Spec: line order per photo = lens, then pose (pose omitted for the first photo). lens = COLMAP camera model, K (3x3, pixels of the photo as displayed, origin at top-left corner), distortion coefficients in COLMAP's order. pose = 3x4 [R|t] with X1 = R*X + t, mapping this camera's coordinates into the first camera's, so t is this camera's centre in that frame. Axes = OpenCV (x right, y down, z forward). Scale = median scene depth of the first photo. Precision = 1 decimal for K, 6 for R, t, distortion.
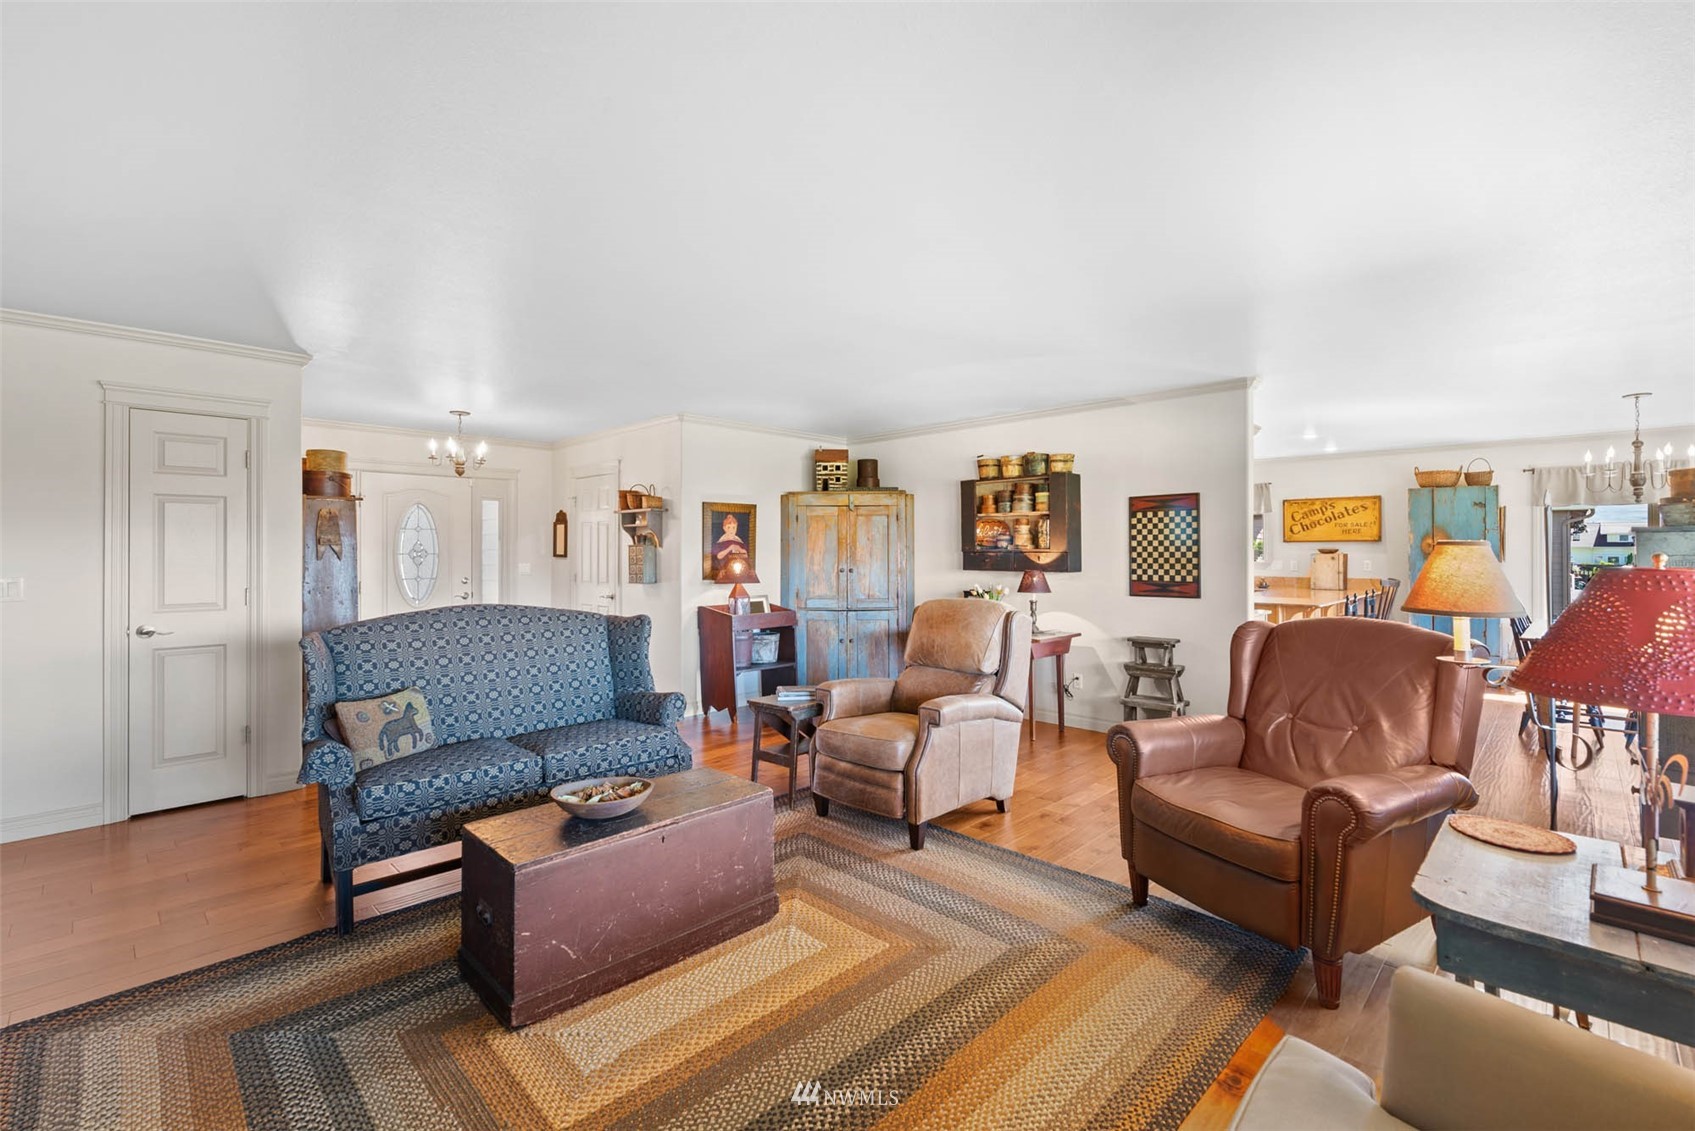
lens RADIAL K [[745.9, 0, 853.7], [0, 745.9, 549.7], [0, 0, 1]] dist [0.000877, -0.000055]
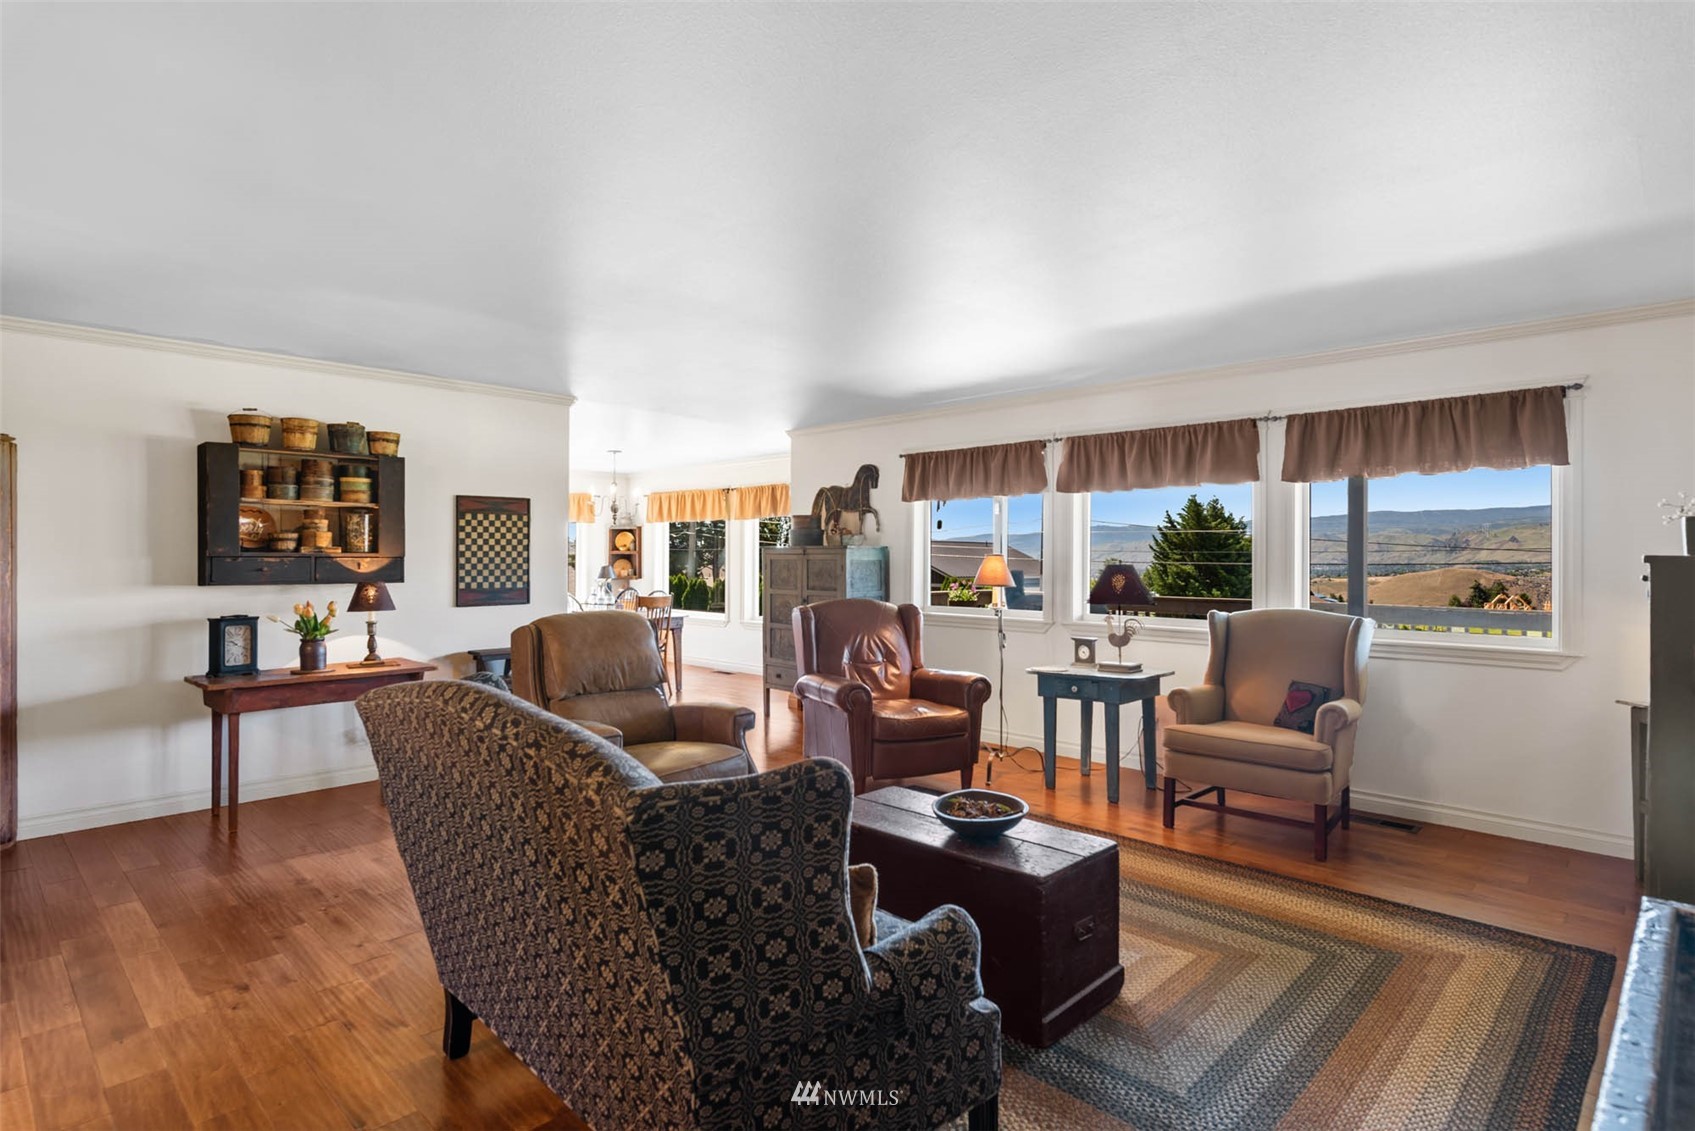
lens RADIAL K [[871.6, 0, 850.8], [0, 871.6, 556.6], [0, 0, 1]] dist [-0.000115, -0.000111]
pose [[-0.006438, 0.001845, 0.999978, -0.621549], [-0.006209, 0.999979, -0.001884, 0.001188], [-0.999960, -0.006221, -0.006426, 0.501269]]
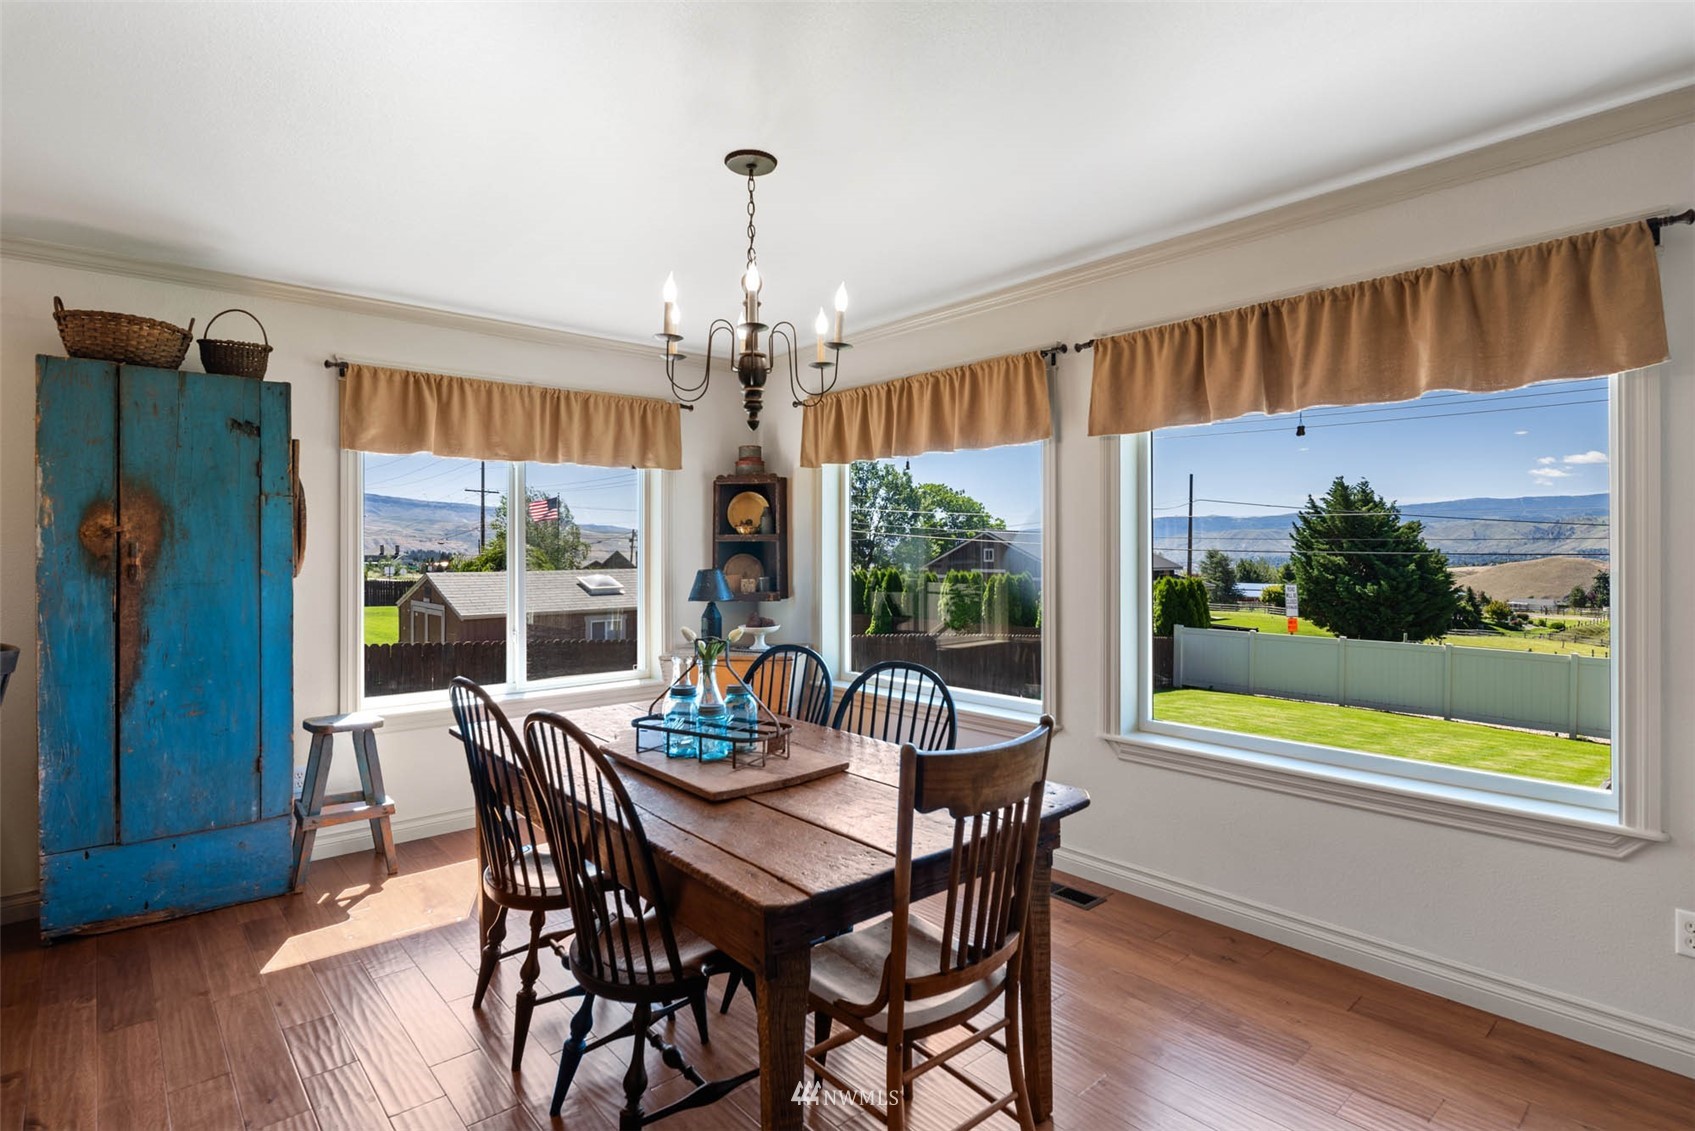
lens RADIAL K [[857.1, 0, 855.7], [0, 857.1, 548.0], [0, 0, 1]] dist [-0.001862, 0.000161]
pose [[0.074361, 0.003130, 0.997227, 0.546022], [0.000535, 0.999995, -0.003179, 0.003124], [-0.997231, 0.000770, 0.074359, 0.840585]]
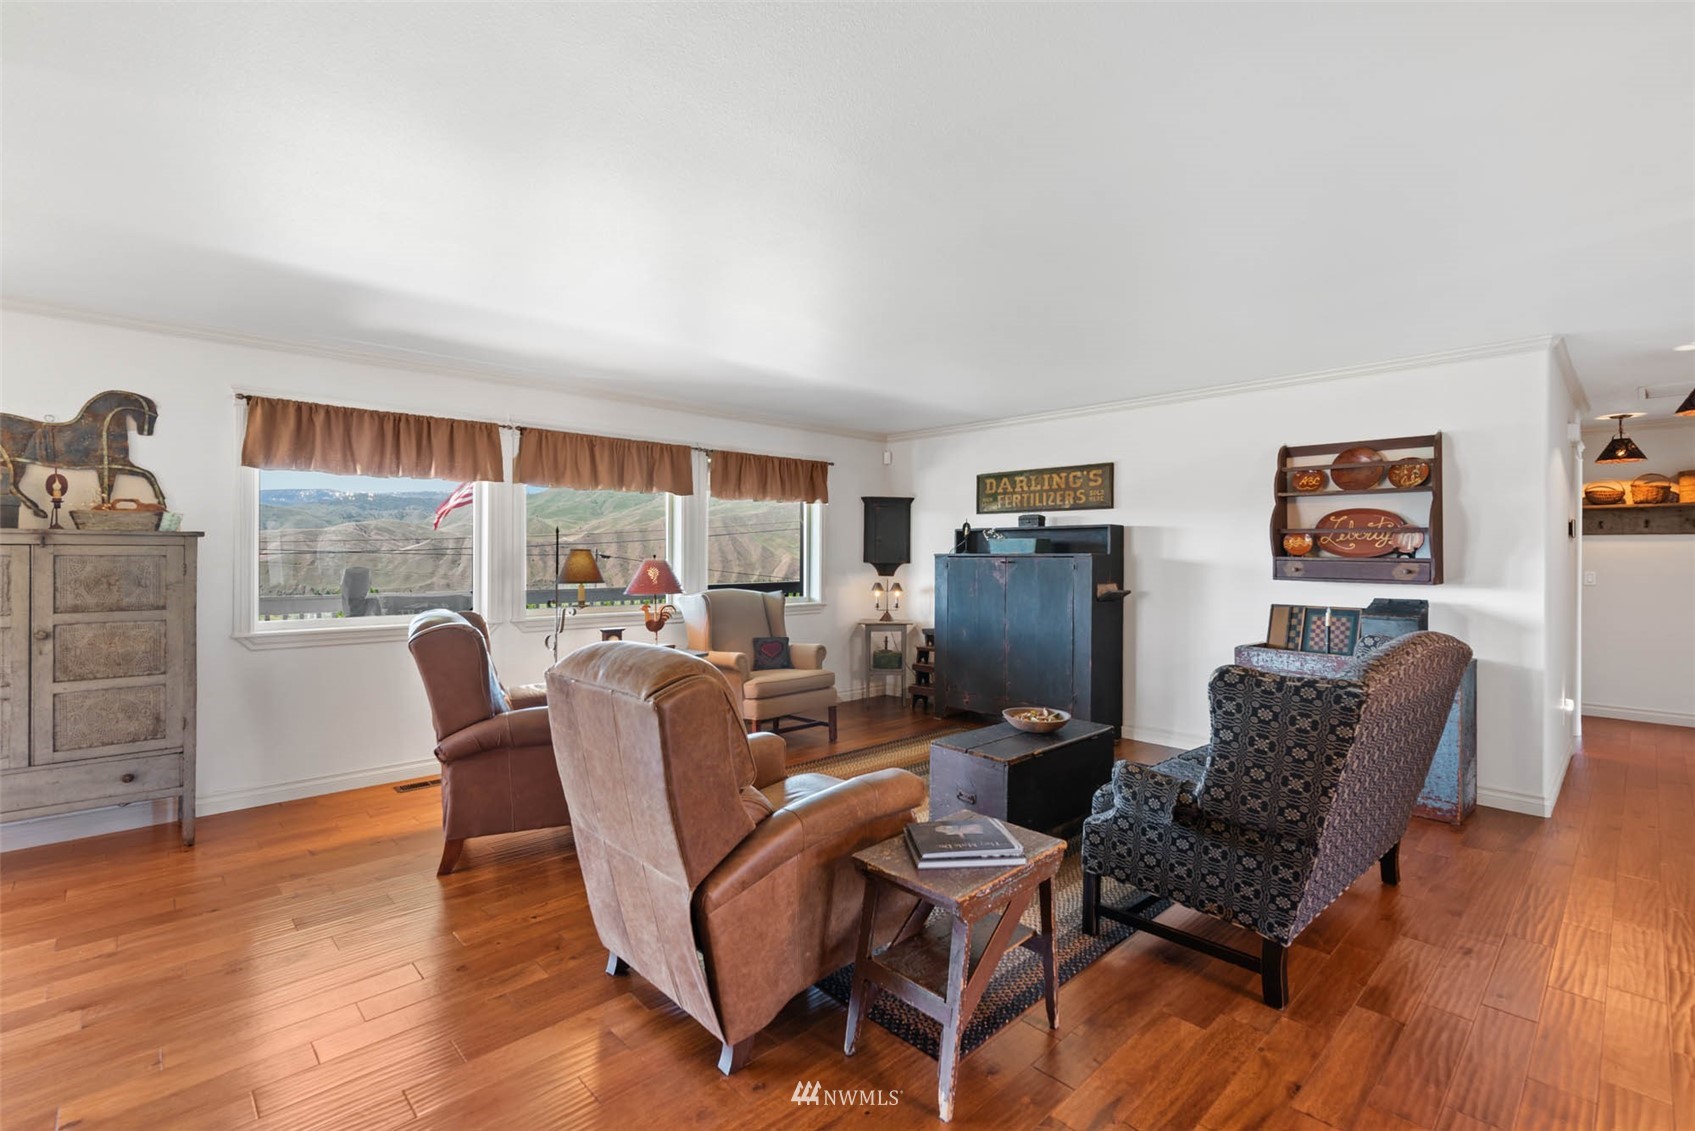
lens RADIAL K [[759.9, 0, 854.7], [0, 759.9, 562.3], [0, 0, 1]] dist [0.001335, 0.000042]
pose [[-0.999442, -0.002500, 0.033322, -0.009901], [-0.002261, 0.999971, 0.007207, 0.003224], [-0.033339, 0.007128, -0.999419, 1.078362]]
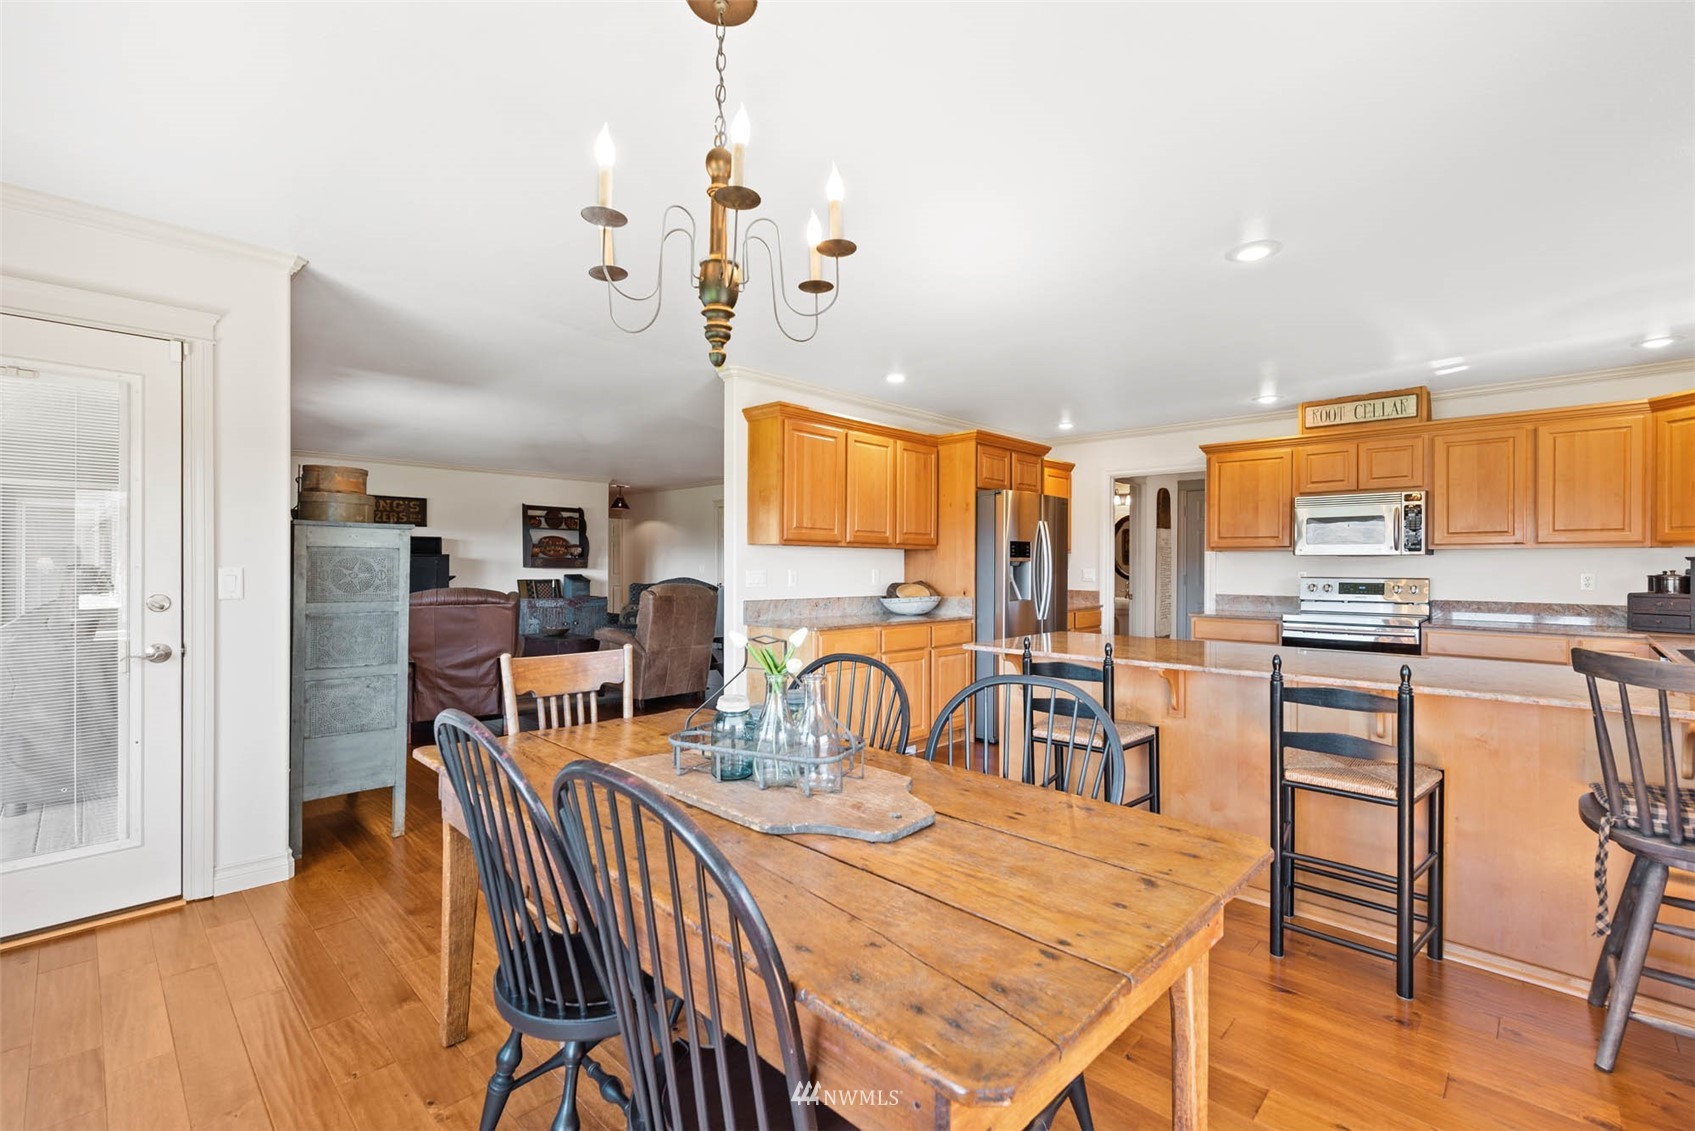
lens RADIAL K [[735.8, 0, 847.5], [0, 735.8, 565.5], [0, 0, 1]] dist [0.001361, 0.000176]
pose [[0.003423, 0.003491, -0.999988, 1.233519], [-0.002247, 0.999991, 0.003483, 0.014780], [0.999992, 0.002235, 0.003431, 0.969668]]
